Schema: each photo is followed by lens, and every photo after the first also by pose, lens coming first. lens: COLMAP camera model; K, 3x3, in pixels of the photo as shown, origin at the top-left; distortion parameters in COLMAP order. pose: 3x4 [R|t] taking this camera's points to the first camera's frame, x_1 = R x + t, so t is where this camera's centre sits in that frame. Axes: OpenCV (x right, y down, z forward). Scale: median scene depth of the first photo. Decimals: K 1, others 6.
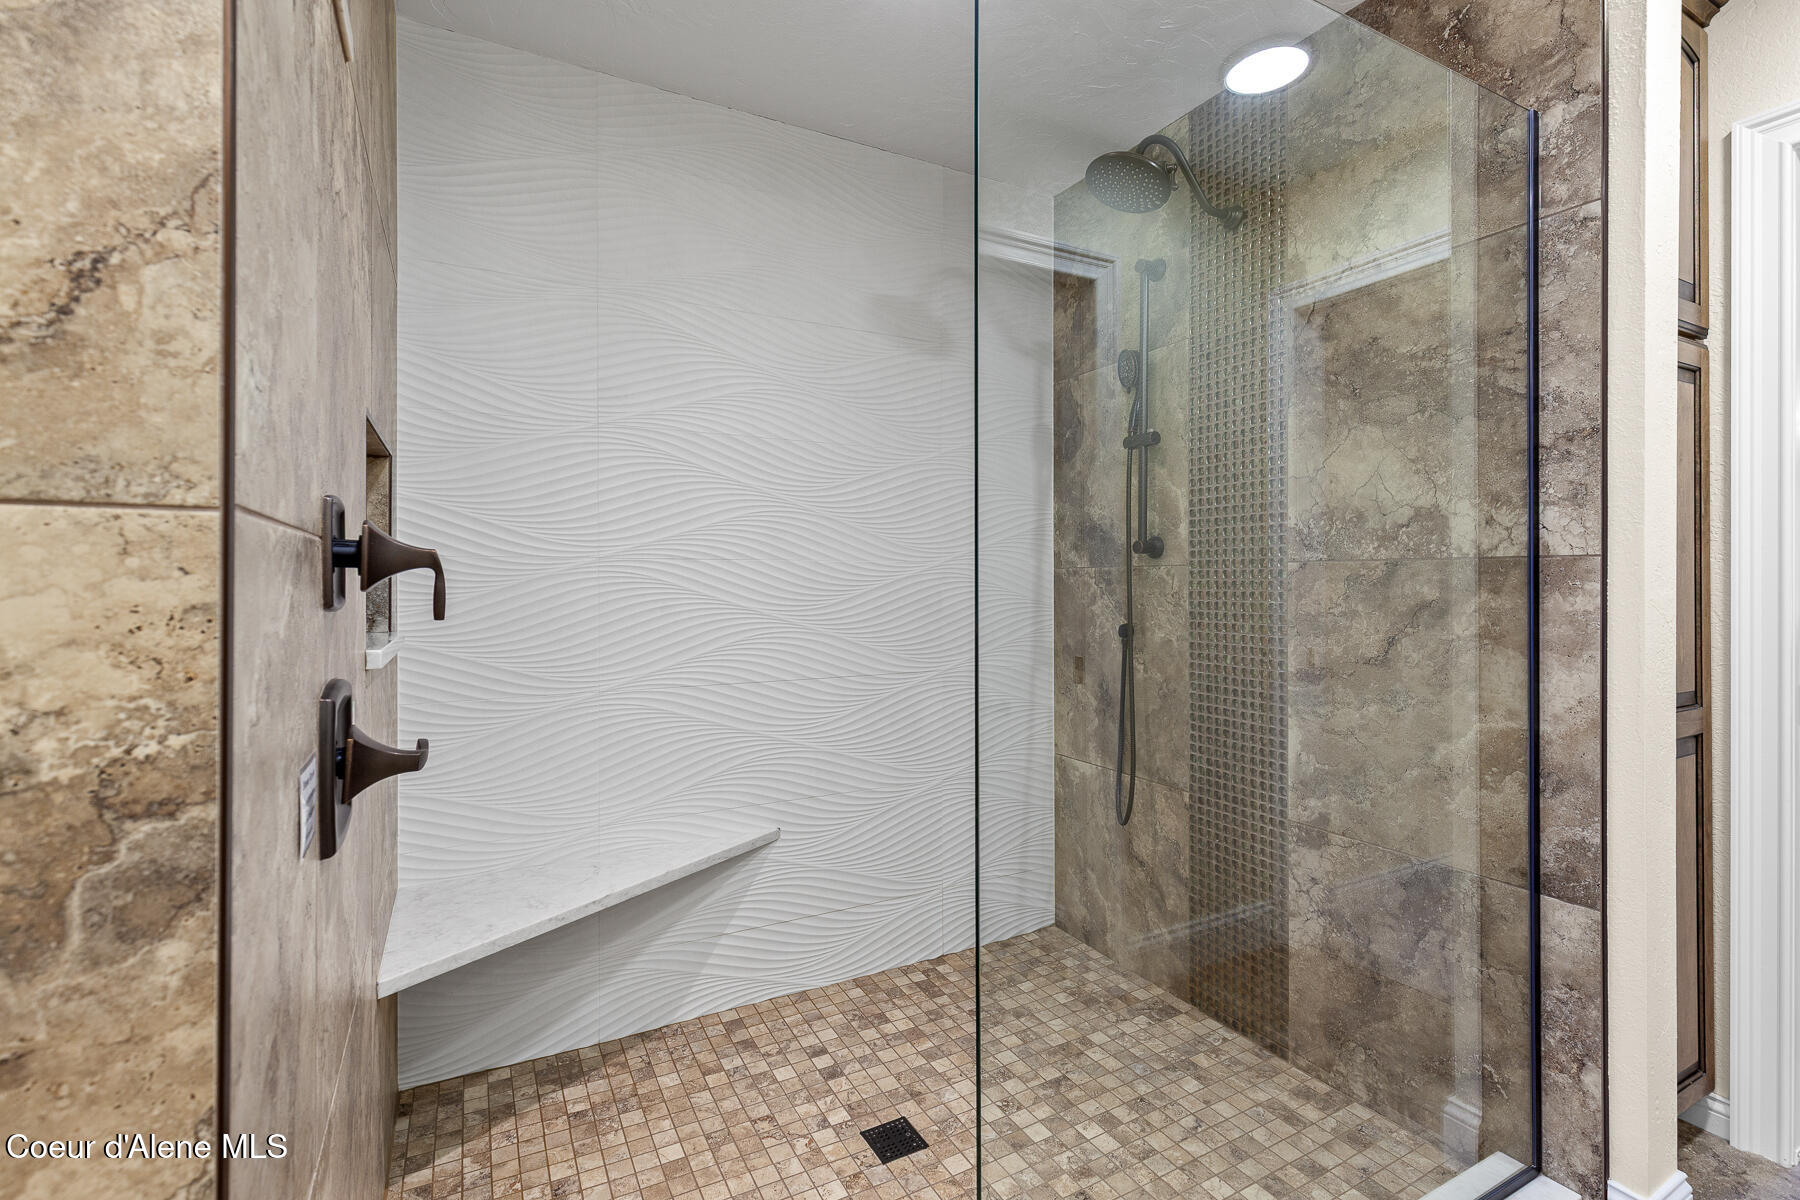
lens RADIAL K [[823.2, 0, 900.8], [0, 823.2, 595.2], [0, 0, 1]] dist [0.003708, 0.000368]
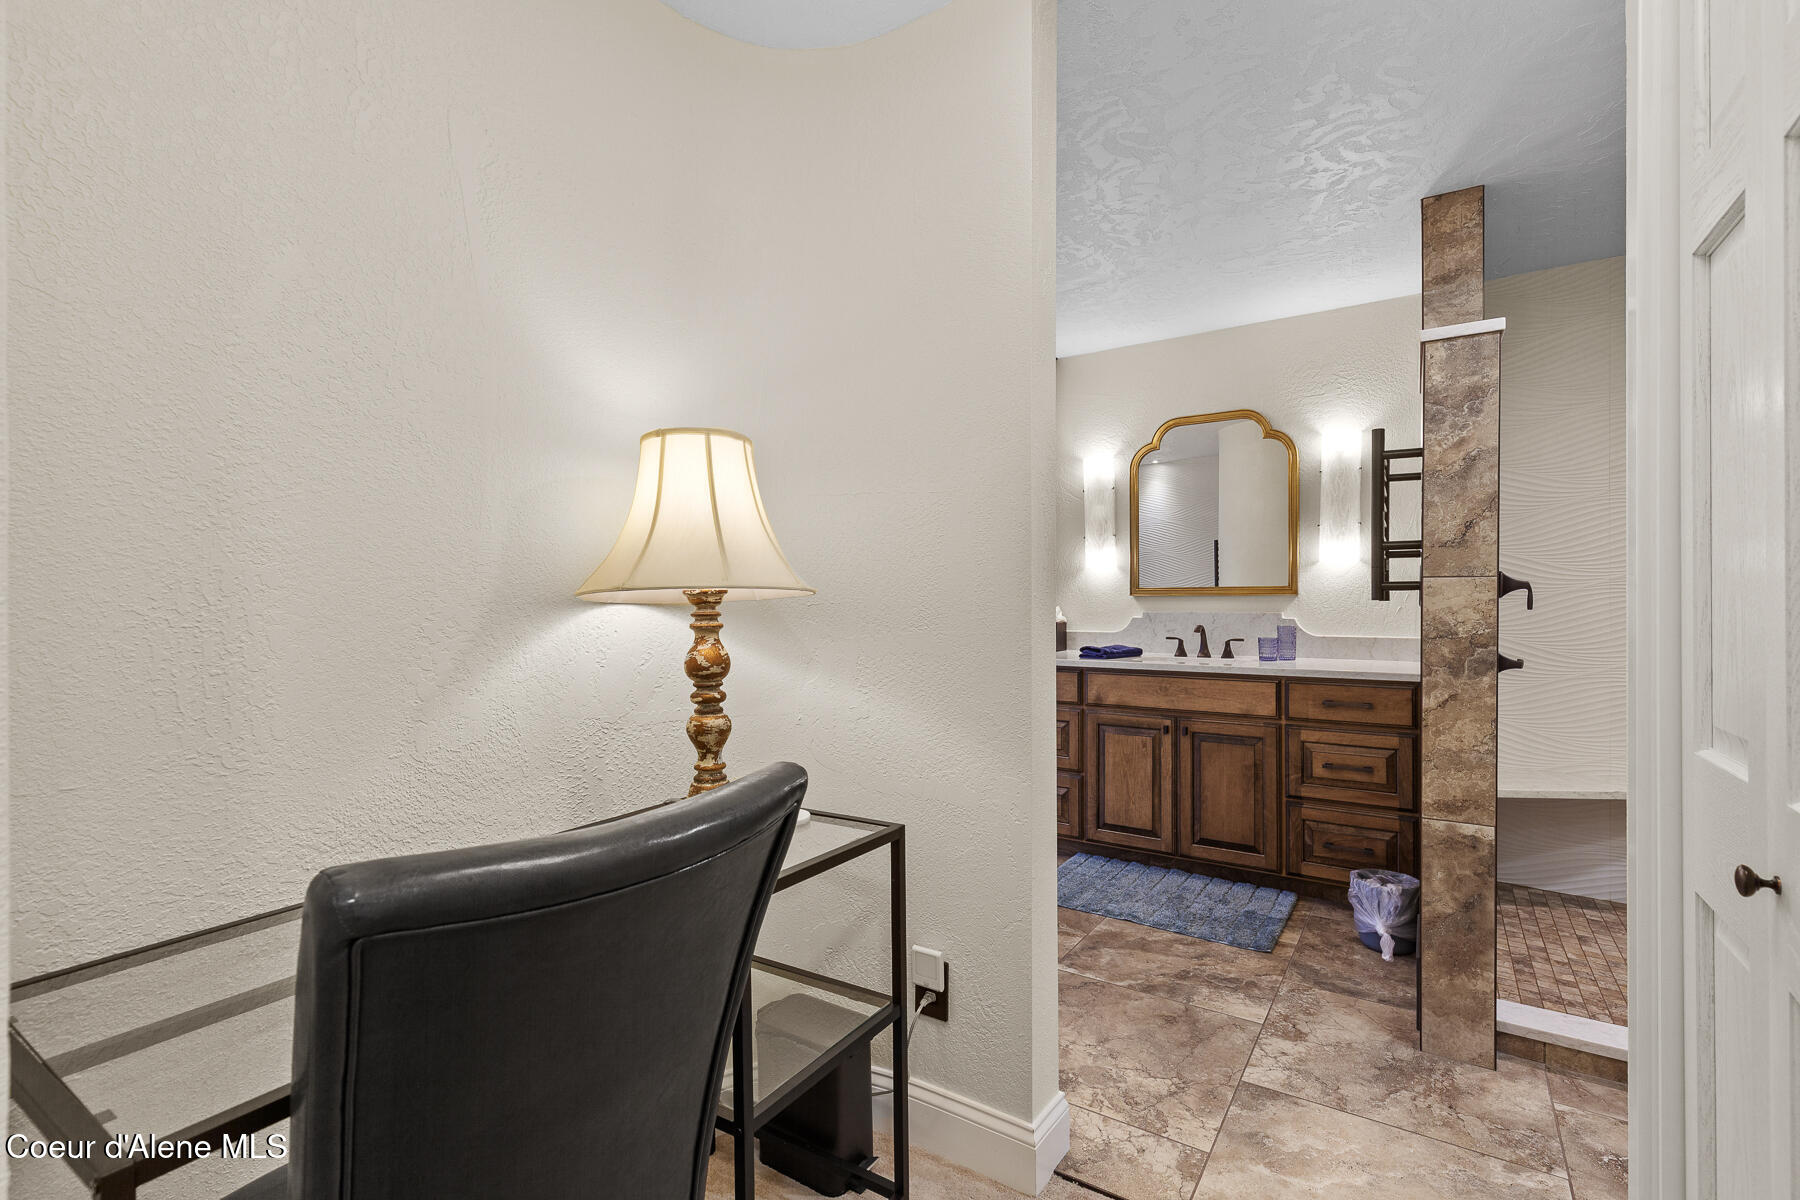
lens RADIAL K [[823.2, 0, 900.8], [0, 823.2, 595.2], [0, 0, 1]] dist [0.003708, 0.000368]
pose [[0.486022, -0.002871, -0.873942, 1.375054], [-0.012545, 0.999869, -0.010261, 0.072770], [0.873857, 0.015950, 0.485922, -3.705954]]
